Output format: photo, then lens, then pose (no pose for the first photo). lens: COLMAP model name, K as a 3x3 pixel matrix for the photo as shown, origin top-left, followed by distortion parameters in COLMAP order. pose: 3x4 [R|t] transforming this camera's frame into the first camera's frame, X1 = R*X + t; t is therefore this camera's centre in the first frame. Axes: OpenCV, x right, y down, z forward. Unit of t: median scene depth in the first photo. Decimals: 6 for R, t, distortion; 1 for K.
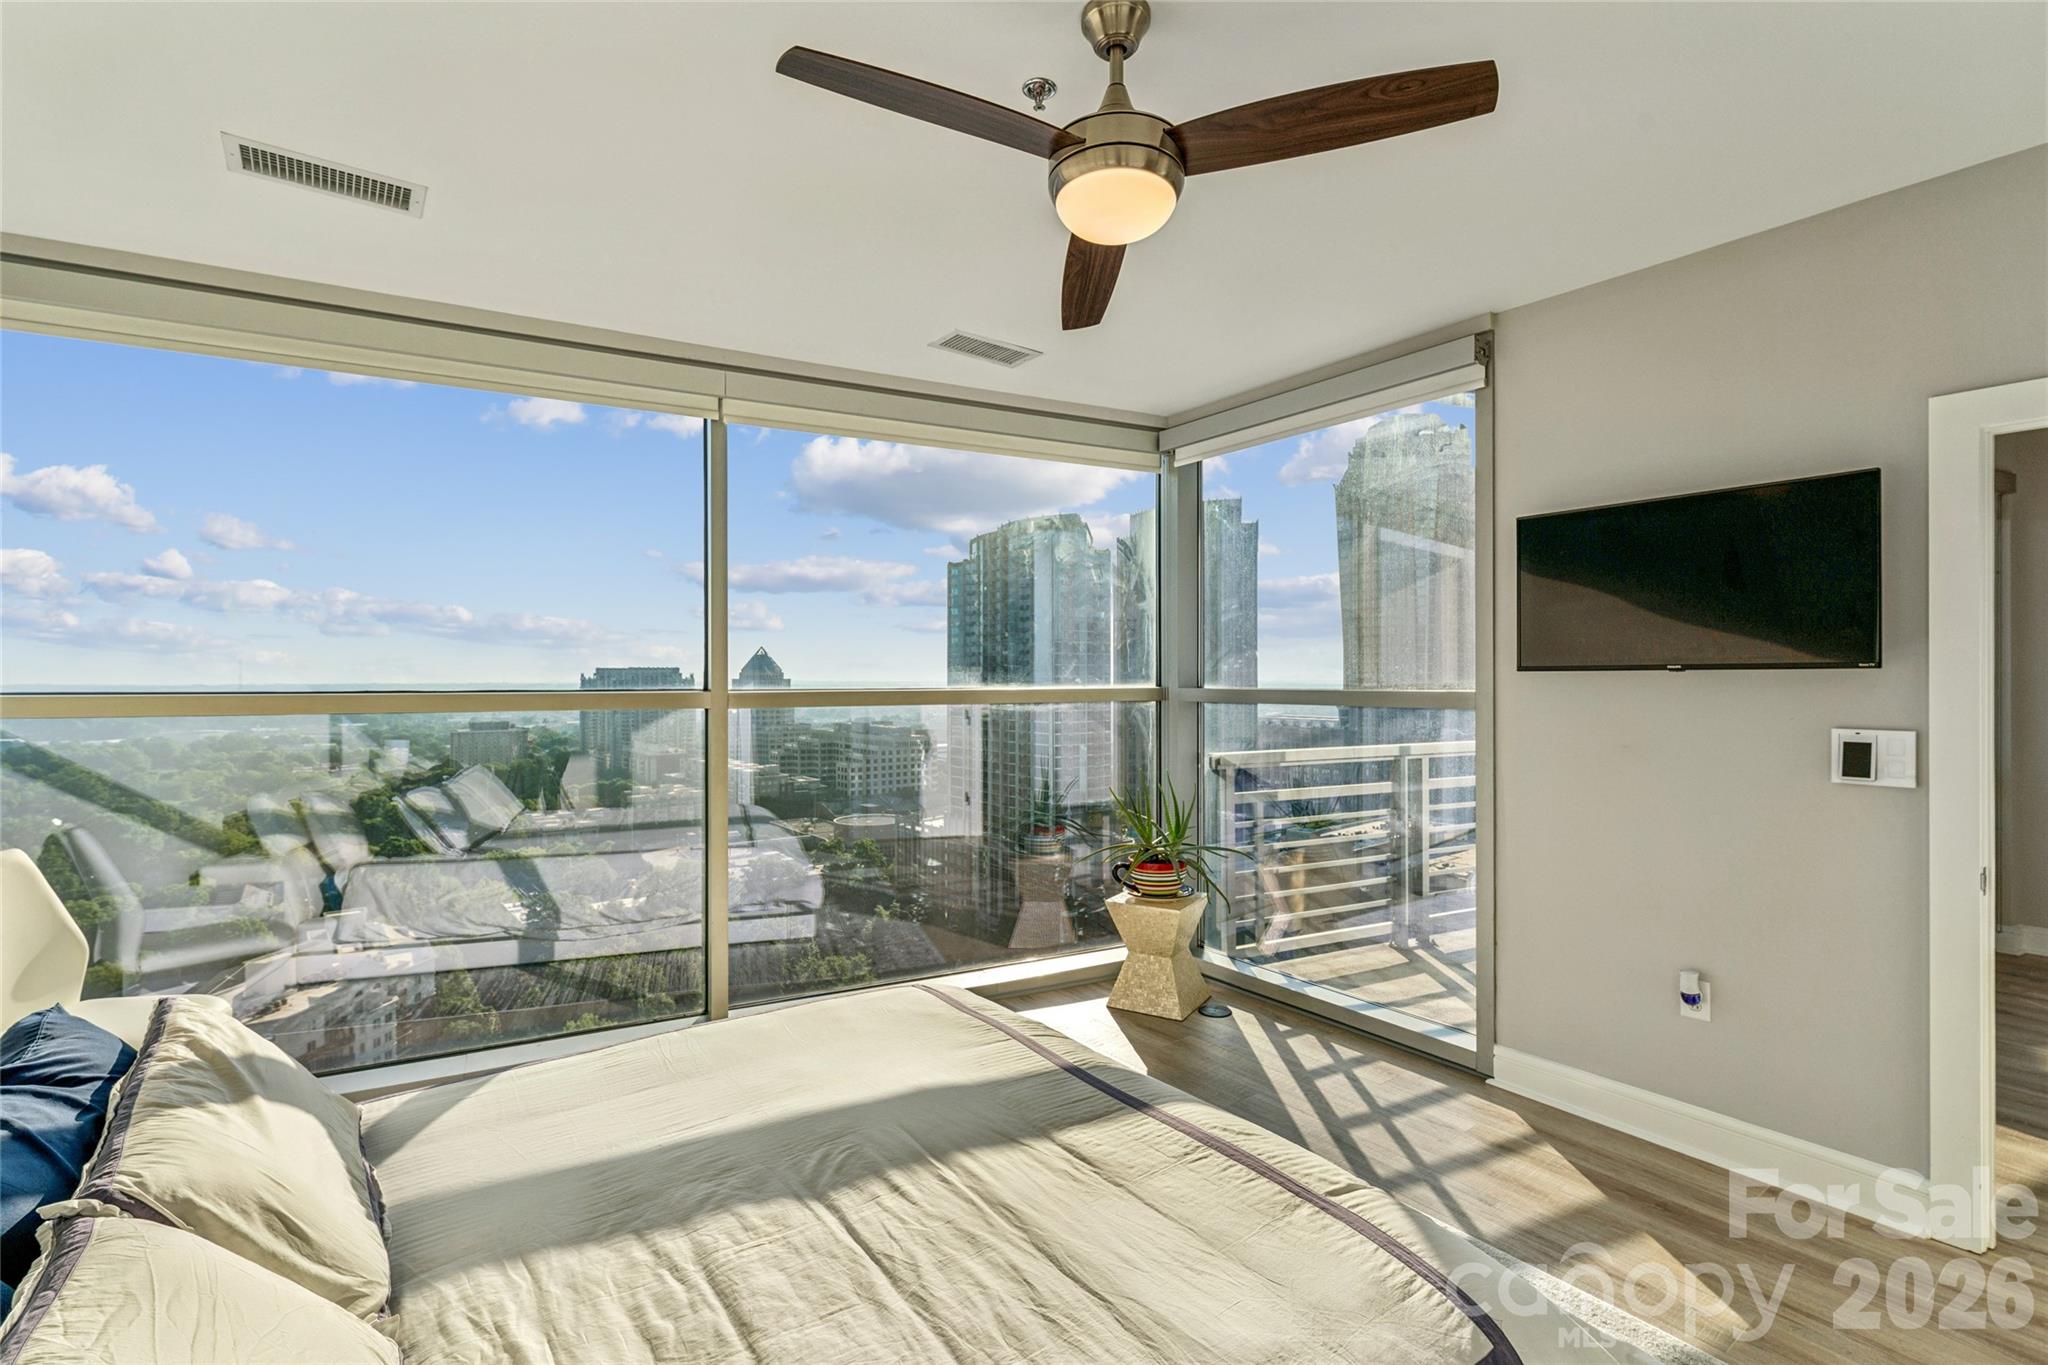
lens RADIAL K [[922.8, 0, 1024.8], [0, 922.8, 680.5], [0, 0, 1]] dist [-0.003190, 0.000178]
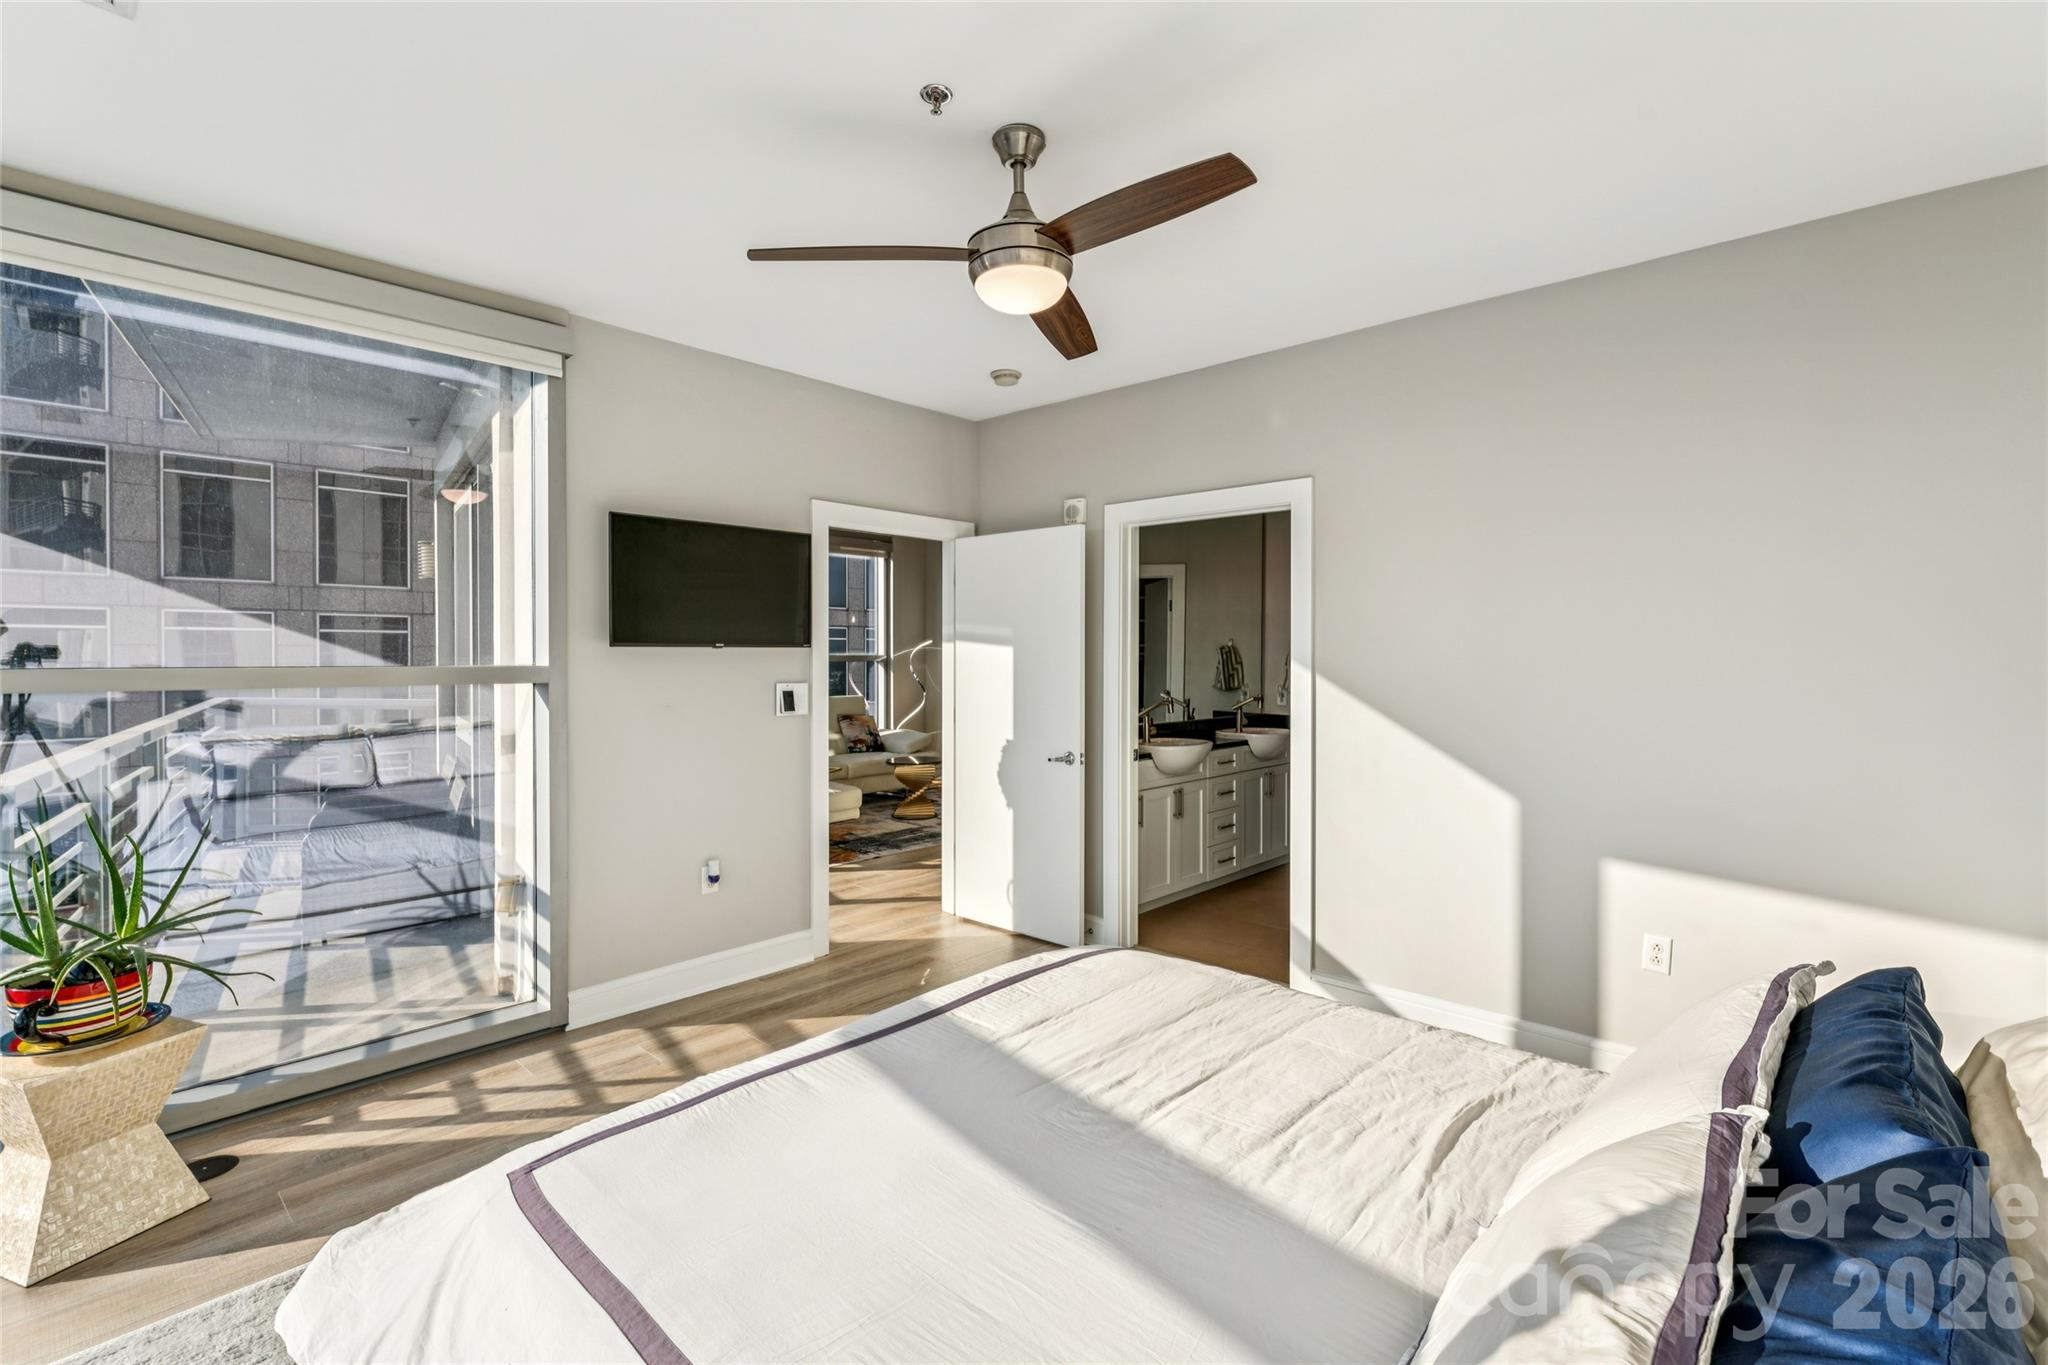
lens RADIAL K [[922.8, 0, 1024.0], [0, 922.8, 670.6], [0, 0, 1]] dist [-0.003190, 0.000178]
pose [[-0.190071, -0.016976, 0.981624, -0.770892], [-0.000592, 0.999852, 0.017176, 0.000497], [-0.981770, 0.002683, -0.190053, 0.814989]]
